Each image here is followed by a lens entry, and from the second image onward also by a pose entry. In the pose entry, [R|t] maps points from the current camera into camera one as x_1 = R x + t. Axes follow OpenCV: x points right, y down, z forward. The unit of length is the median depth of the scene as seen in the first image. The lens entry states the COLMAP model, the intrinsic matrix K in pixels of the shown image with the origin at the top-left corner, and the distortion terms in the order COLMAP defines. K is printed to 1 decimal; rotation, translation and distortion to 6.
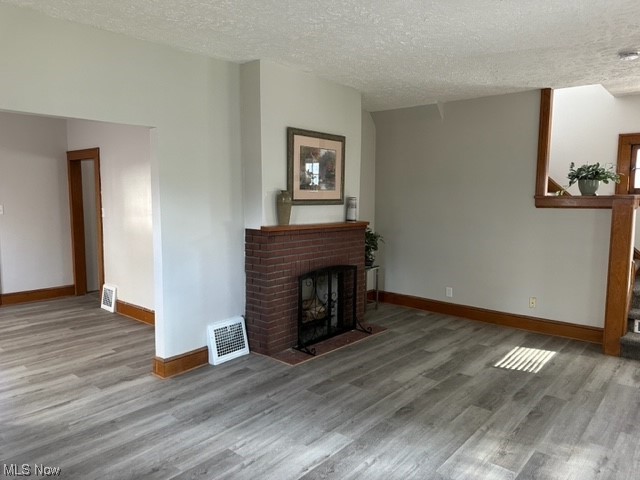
lens RADIAL K [[448.9, 0, 316.3], [0, 448.9, 238.1], [0, 0, 1]] dist [0.084719, -0.103235]
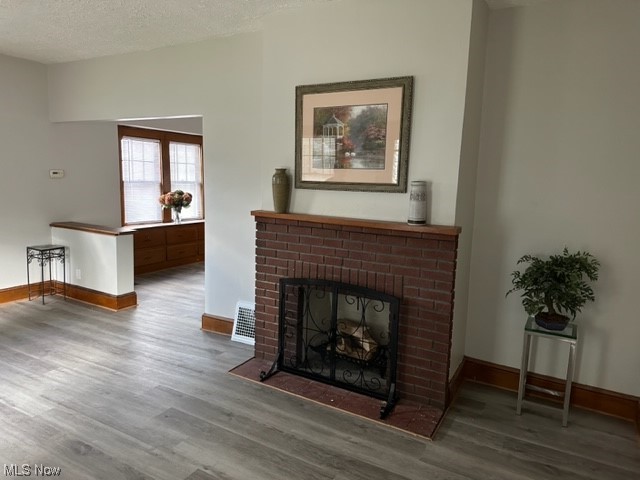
lens RADIAL K [[448.9, 0, 316.3], [0, 448.9, 238.1], [0, 0, 1]] dist [0.084719, -0.103235]
pose [[0.194405, 0.134493, -0.971657, 0.760874], [-0.117711, 0.986597, 0.113010, -0.084499], [0.973833, 0.092405, 0.207631, 0.929881]]
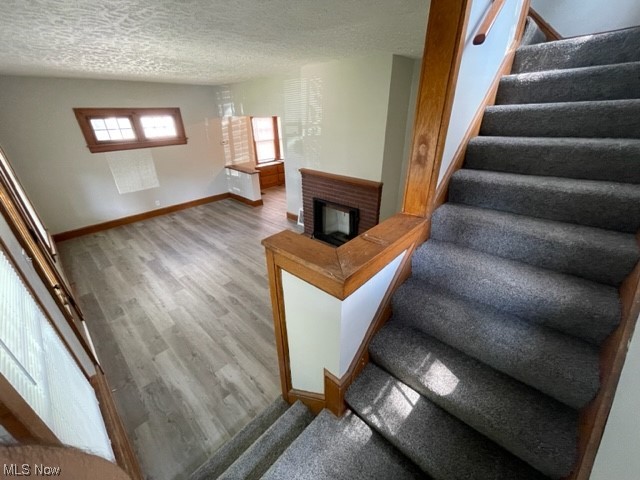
lens RADIAL K [[260.3, 0, 319.1], [0, 260.3, 243.0], [0, 0, 1]] dist [0.000019, 0.000116]
pose [[-0.037482, 0.448726, -0.892883, 1.003353], [-0.075257, 0.889706, 0.450288, -0.246212], [0.996459, 0.084073, 0.000422, 1.091877]]
